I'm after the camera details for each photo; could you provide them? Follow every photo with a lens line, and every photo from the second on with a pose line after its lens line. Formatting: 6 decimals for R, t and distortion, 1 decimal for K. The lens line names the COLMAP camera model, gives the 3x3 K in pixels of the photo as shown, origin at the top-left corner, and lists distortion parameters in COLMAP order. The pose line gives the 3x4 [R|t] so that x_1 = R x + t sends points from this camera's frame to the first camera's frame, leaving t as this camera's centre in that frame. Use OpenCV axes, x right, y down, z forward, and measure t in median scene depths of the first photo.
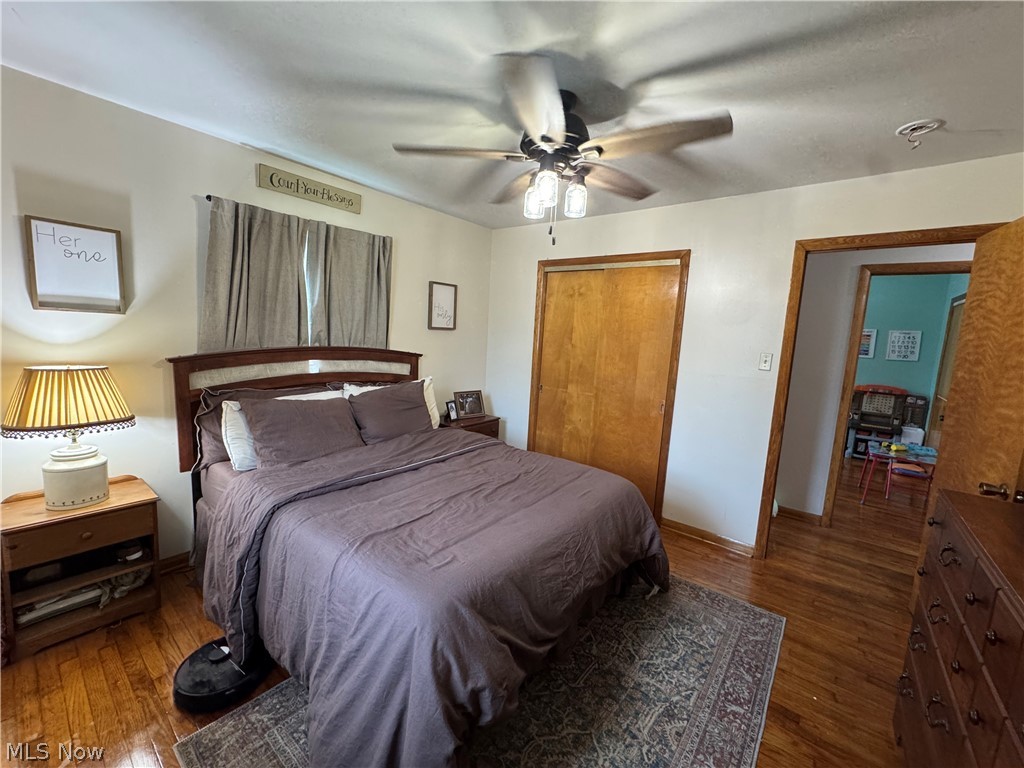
lens RADIAL K [[410.2, 0, 512.0], [0, 410.2, 384.0], [0, 0, 1]] dist [0.023099, -0.009670]
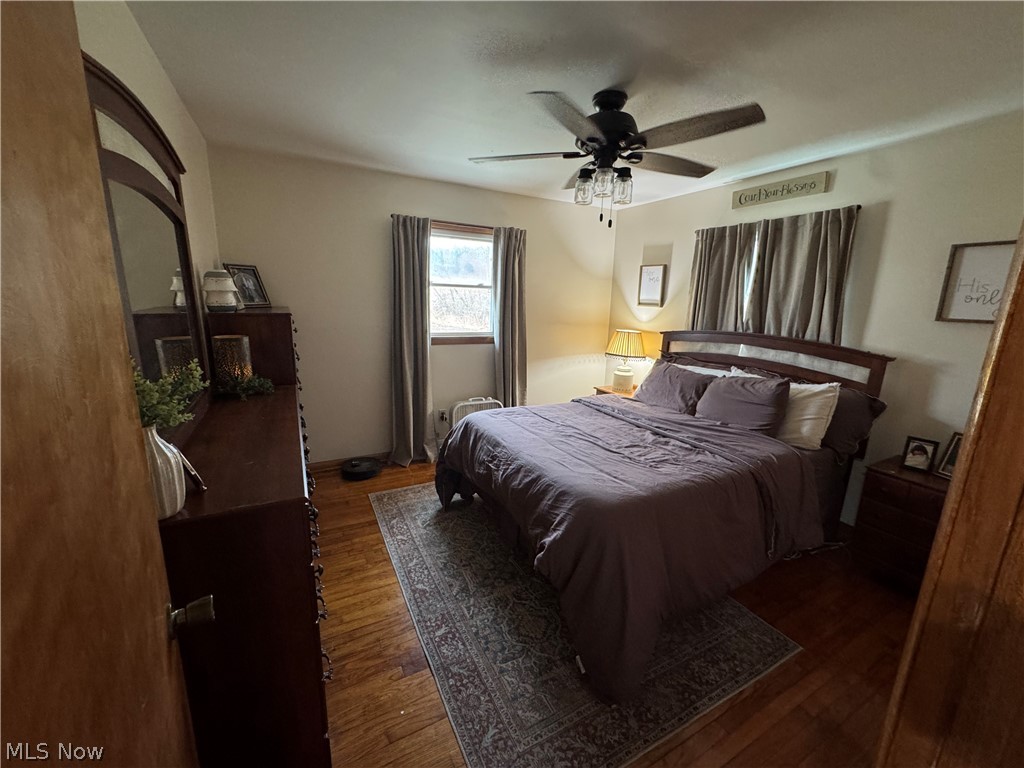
lens RADIAL K [[410.2, 0, 512.0], [0, 410.2, 384.0], [0, 0, 1]] dist [0.023099, -0.009670]
pose [[-0.390471, 0.134025, -0.910807, 1.232913], [-0.172075, 0.961285, 0.215223, -0.128713], [0.904391, 0.240765, -0.352292, 1.239889]]
